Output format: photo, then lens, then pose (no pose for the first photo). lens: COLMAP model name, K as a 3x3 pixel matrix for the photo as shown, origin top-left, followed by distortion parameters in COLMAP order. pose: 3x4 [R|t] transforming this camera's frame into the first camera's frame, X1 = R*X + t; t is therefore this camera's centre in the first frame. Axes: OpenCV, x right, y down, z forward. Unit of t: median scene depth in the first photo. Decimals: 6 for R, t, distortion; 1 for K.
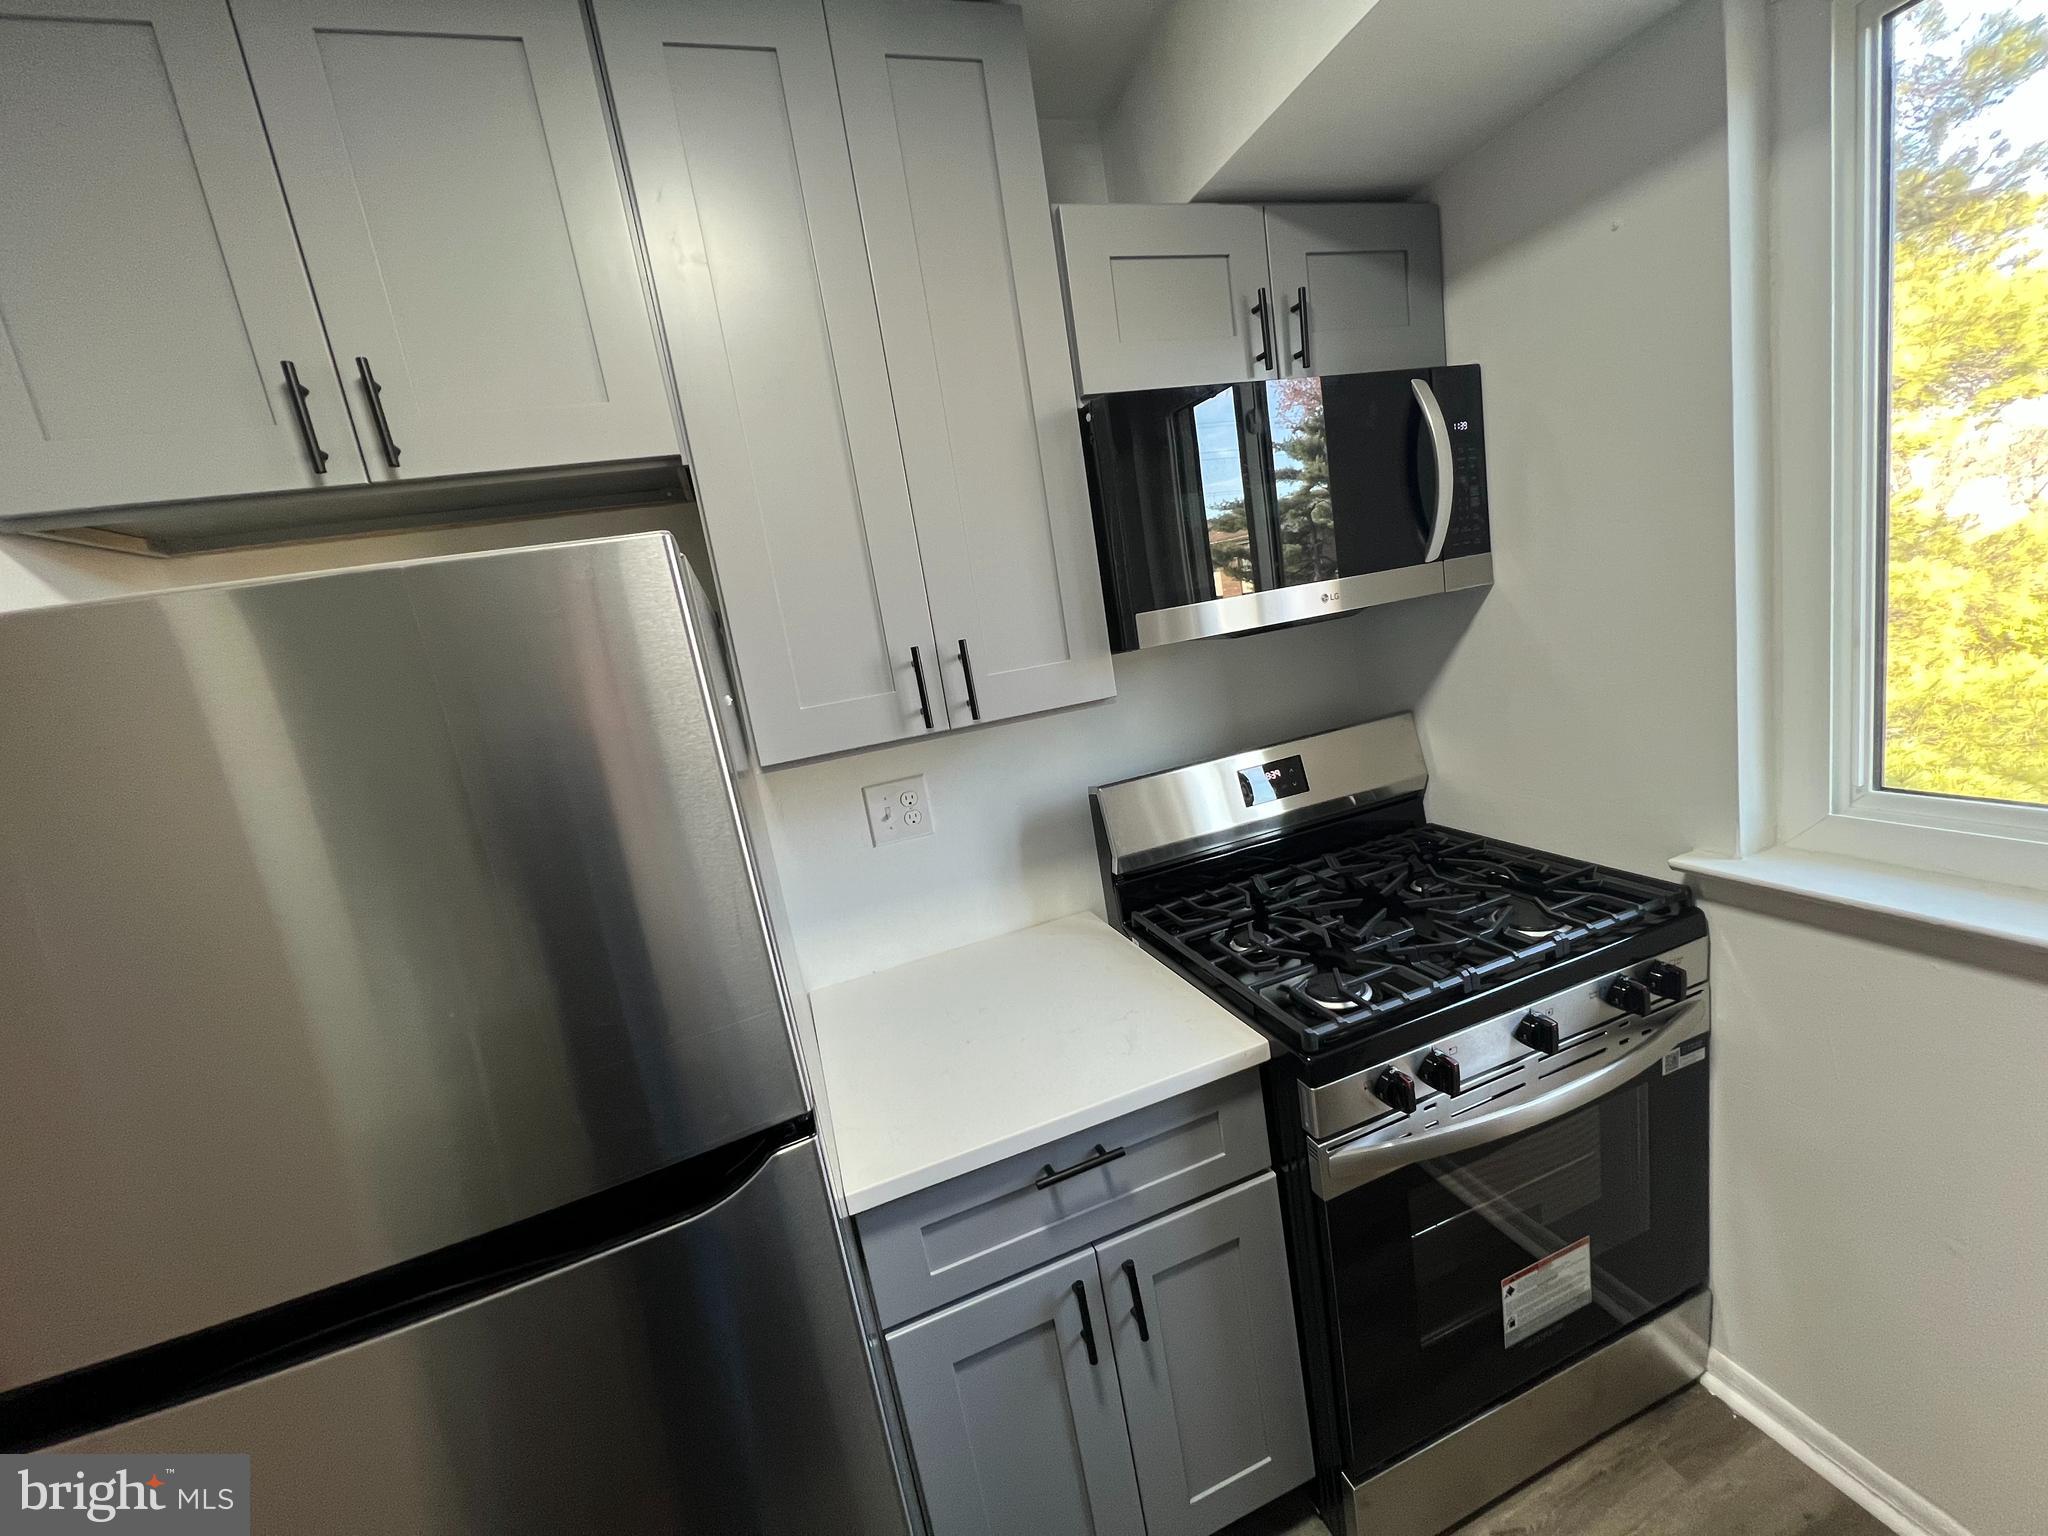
lens RADIAL K [[823.7, 0, 1024.1], [0, 823.7, 772.6], [0, 0, 1]] dist [0.000256, -0.001448]
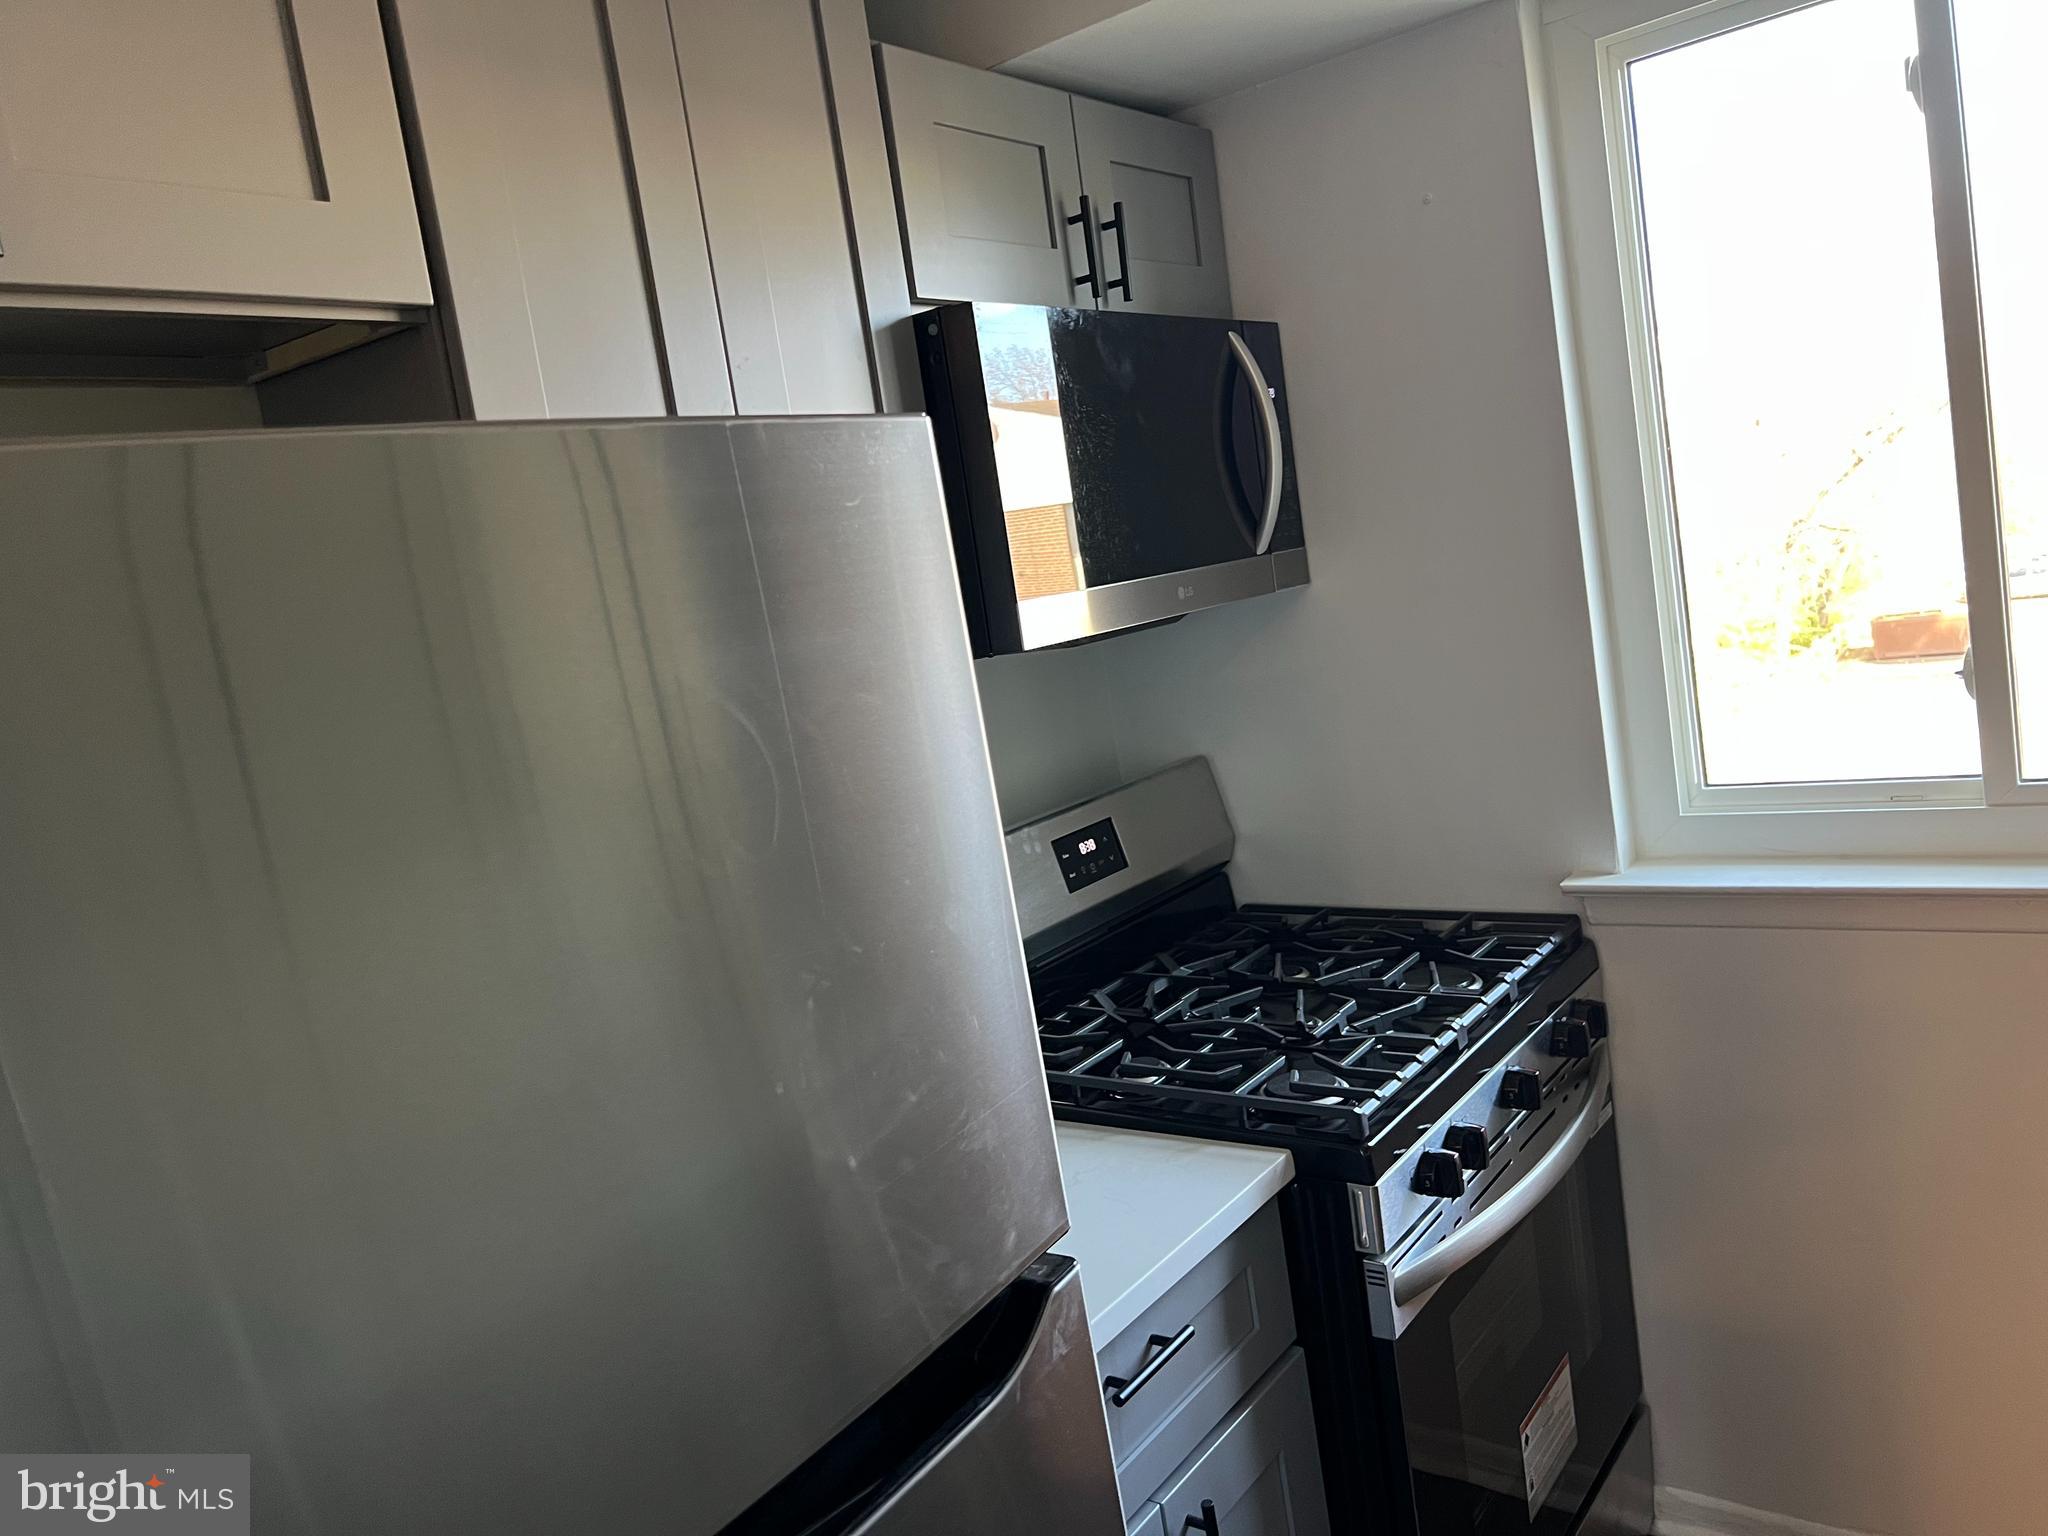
lens RADIAL K [[1542.7, 0, 1027.0], [0, 1542.7, 755.9], [0, 0, 1]] dist [0.040445, -0.017597]
pose [[0.830124, -0.031872, 0.556667, -0.581100], [0.118496, 0.985643, -0.120273, 0.096957], [-0.544842, 0.165804, 0.821983, -0.075195]]
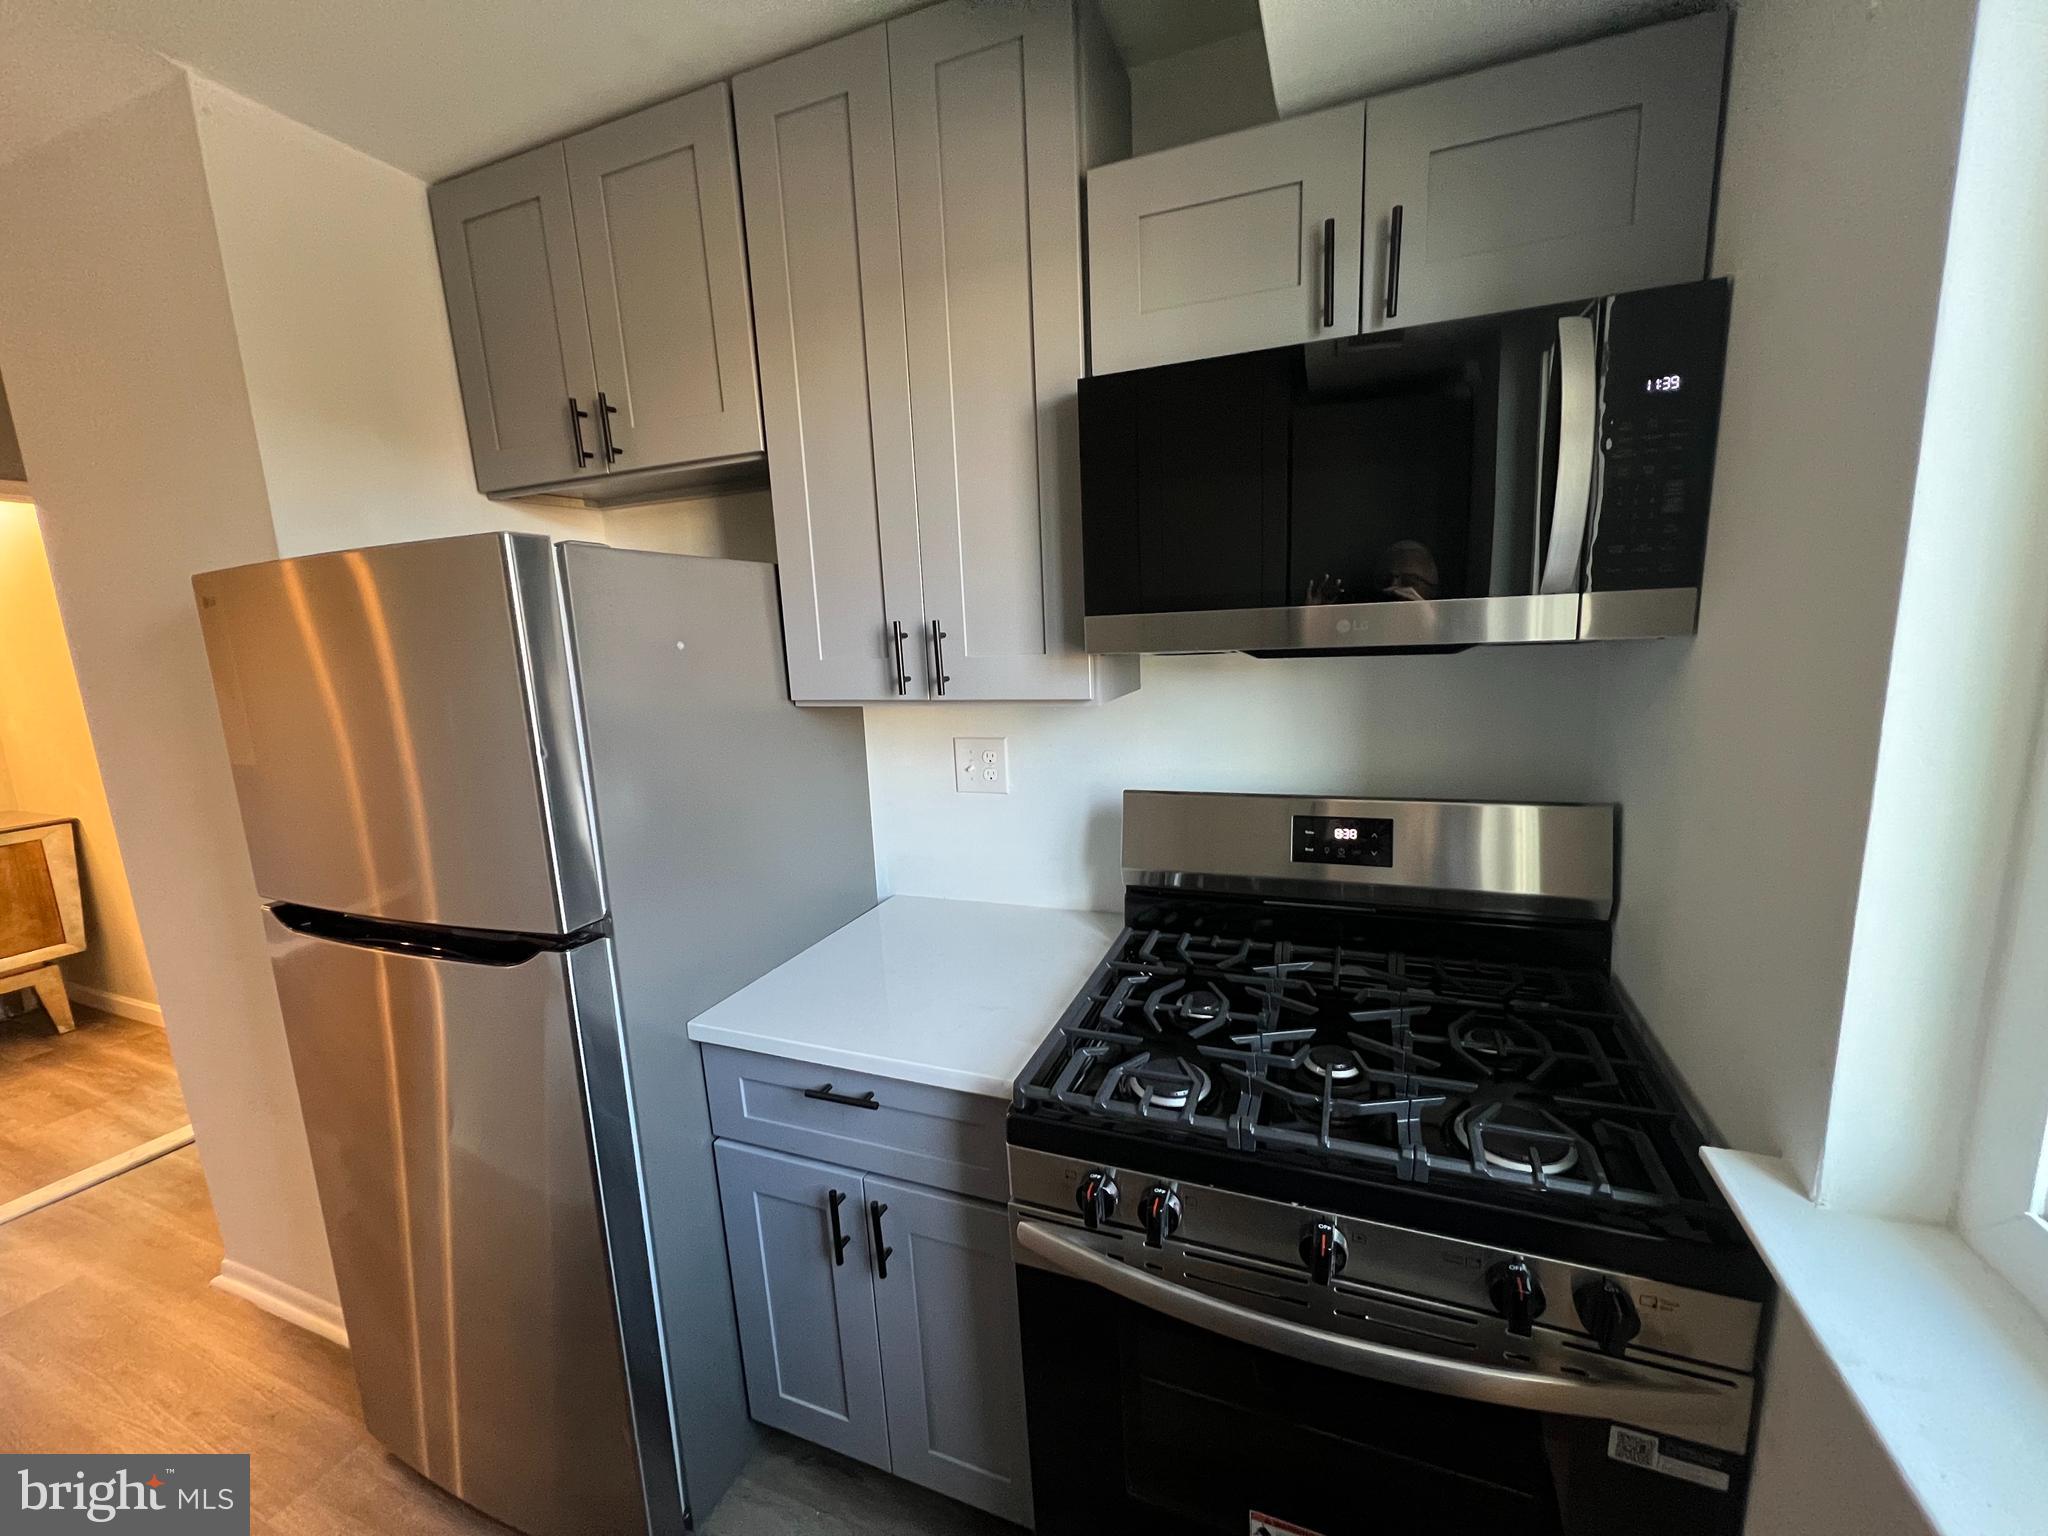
lens RADIAL K [[823.7, 0, 1020.3], [0, 823.7, 774.8], [0, 0, 1]] dist [0.000256, -0.001448]
pose [[0.750184, 0.245244, -0.614067, 0.679801], [-0.196090, 0.969413, 0.147605, -0.137562], [0.631484, 0.009682, 0.775328, 0.218388]]
